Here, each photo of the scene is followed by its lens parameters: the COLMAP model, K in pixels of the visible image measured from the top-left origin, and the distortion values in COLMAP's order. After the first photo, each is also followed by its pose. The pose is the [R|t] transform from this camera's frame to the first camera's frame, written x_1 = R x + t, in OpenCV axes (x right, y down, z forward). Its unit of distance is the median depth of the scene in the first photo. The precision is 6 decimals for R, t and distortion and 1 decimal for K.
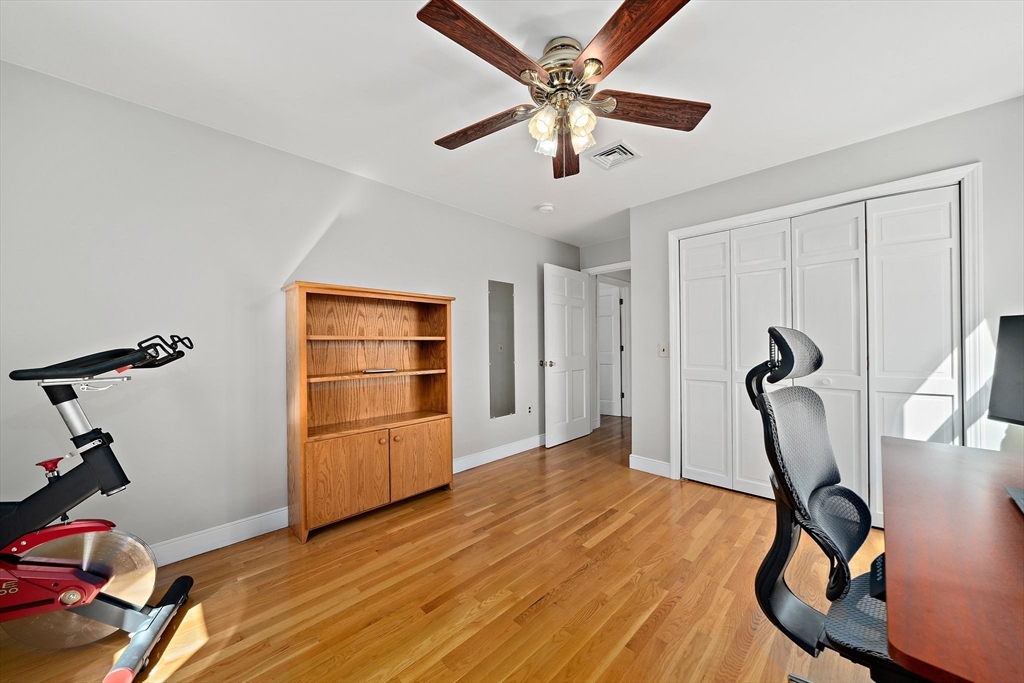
lens RADIAL K [[363.1, 0, 513.9], [0, 363.1, 334.8], [0, 0, 1]] dist [-0.000936, 0.000166]
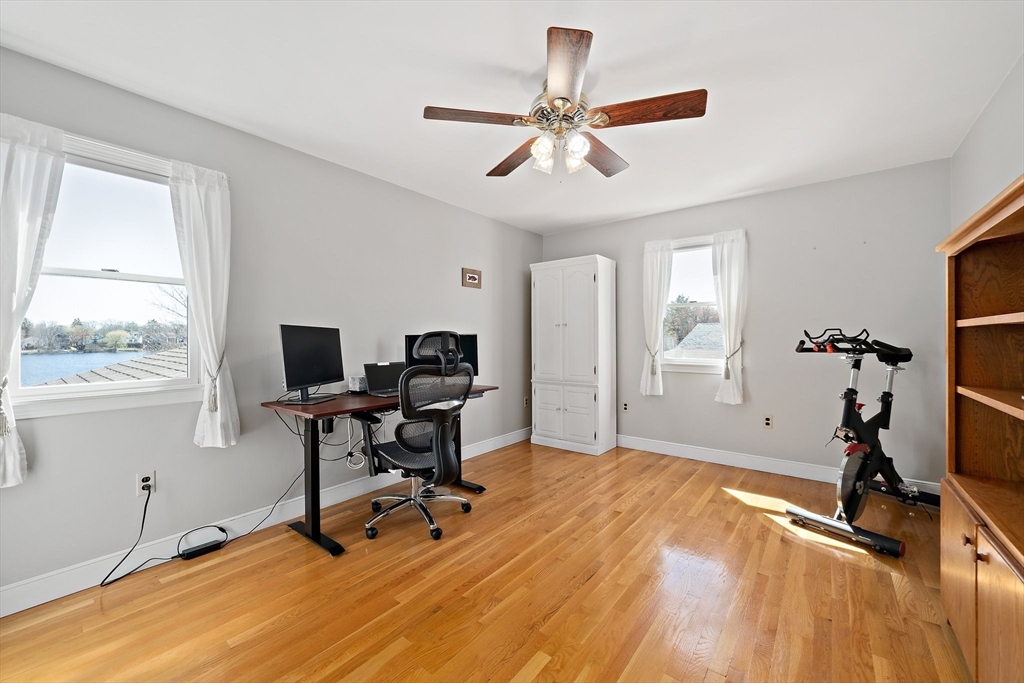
lens RADIAL K [[398.5, 0, 510.9], [0, 398.5, 351.3], [0, 0, 1]] dist [-0.000667, 0.000150]
pose [[-0.994902, 0.015364, -0.099665, 0.390166], [0.015433, 0.999881, 0.000074, 0.056262], [0.099655, -0.001465, -0.995021, 2.057835]]
